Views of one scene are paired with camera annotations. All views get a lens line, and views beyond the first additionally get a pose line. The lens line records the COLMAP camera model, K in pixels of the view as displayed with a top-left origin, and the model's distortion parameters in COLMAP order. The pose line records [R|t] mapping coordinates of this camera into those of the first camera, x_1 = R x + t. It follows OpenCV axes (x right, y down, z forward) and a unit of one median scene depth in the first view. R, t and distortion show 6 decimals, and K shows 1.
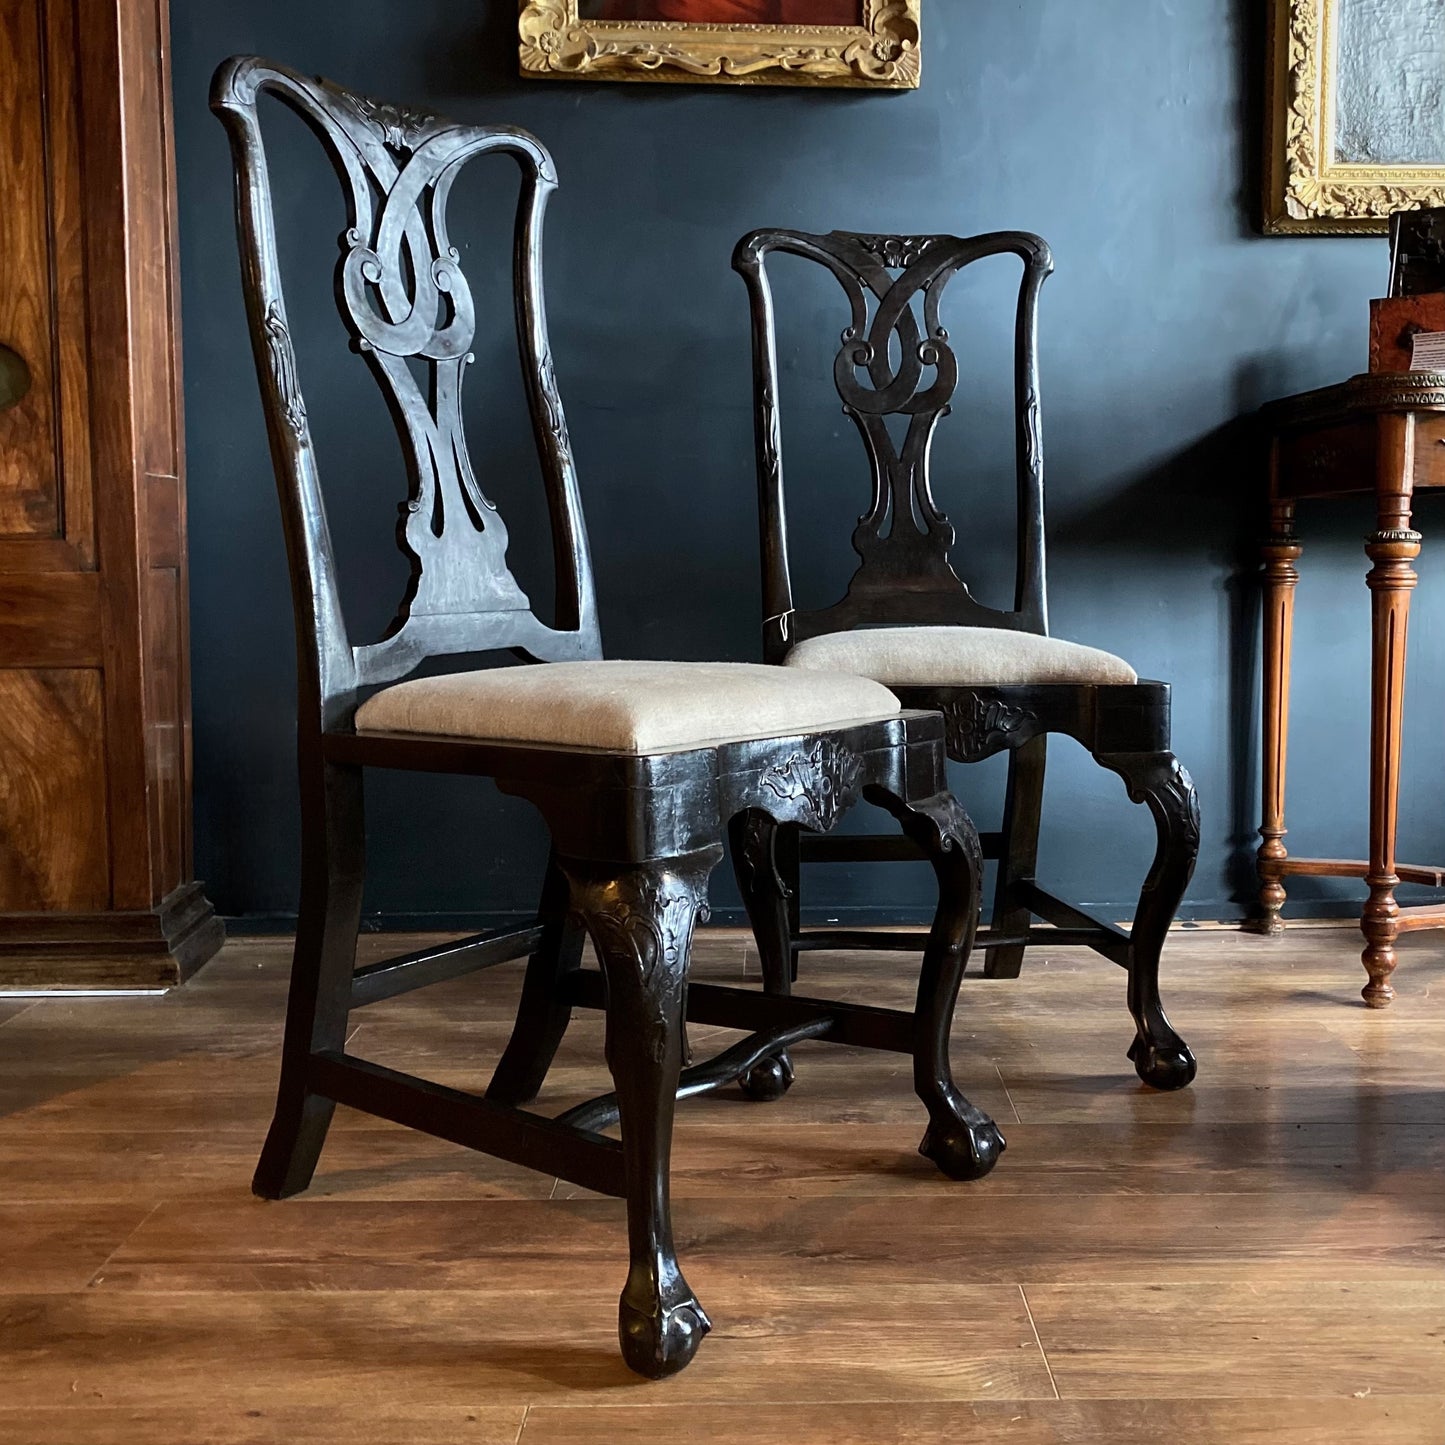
lens RADIAL K [[1944.7, 0, 783.8], [0, 1944.7, 689.8], [0, 0, 1]] dist [-0.008794, 0.000000]
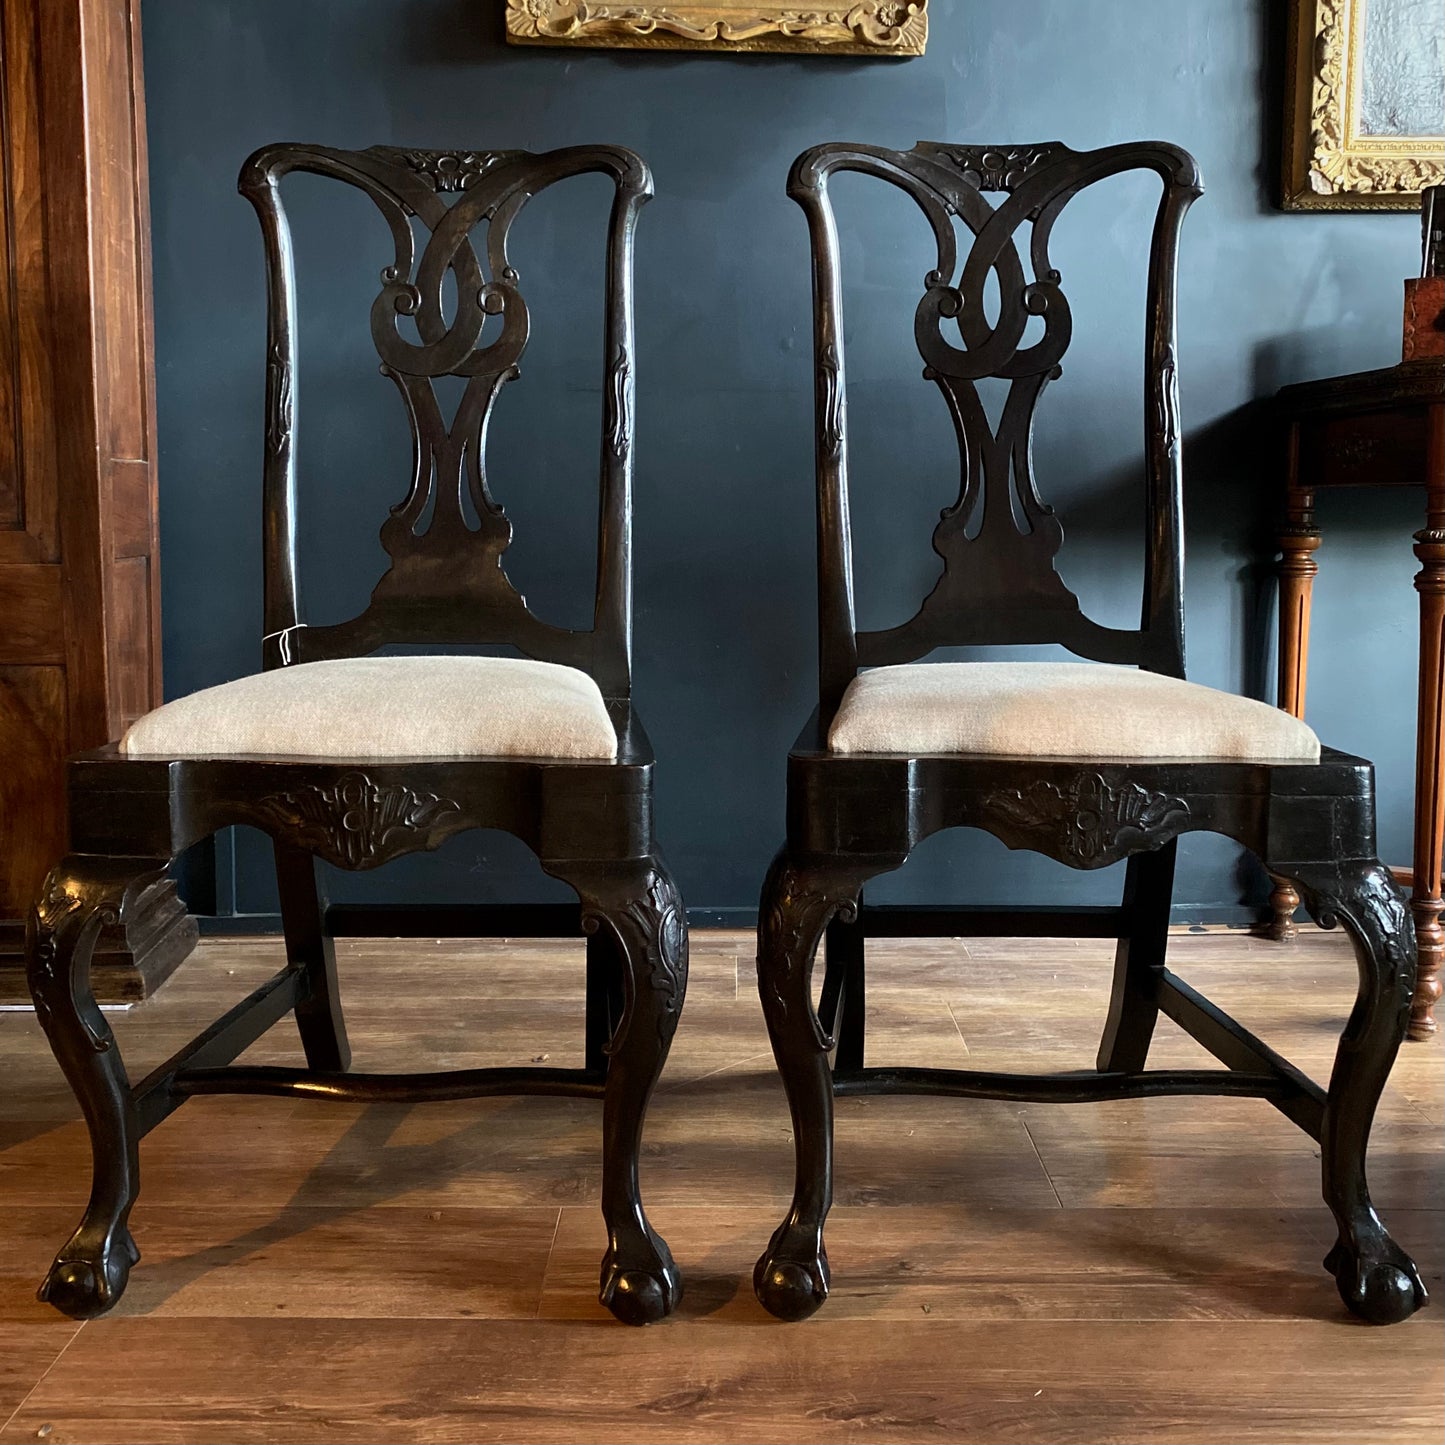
lens RADIAL K [[1726.2, 0, 720.3], [0, 1726.2, 630.2], [0, 0, 1]] dist [-0.010745, 0.000000]
pose [[0.999928, 0.004929, -0.010944, -0.021788], [-0.004825, 0.999944, 0.009439, -0.038524], [0.010990, -0.009385, 0.999896, 0.165154]]
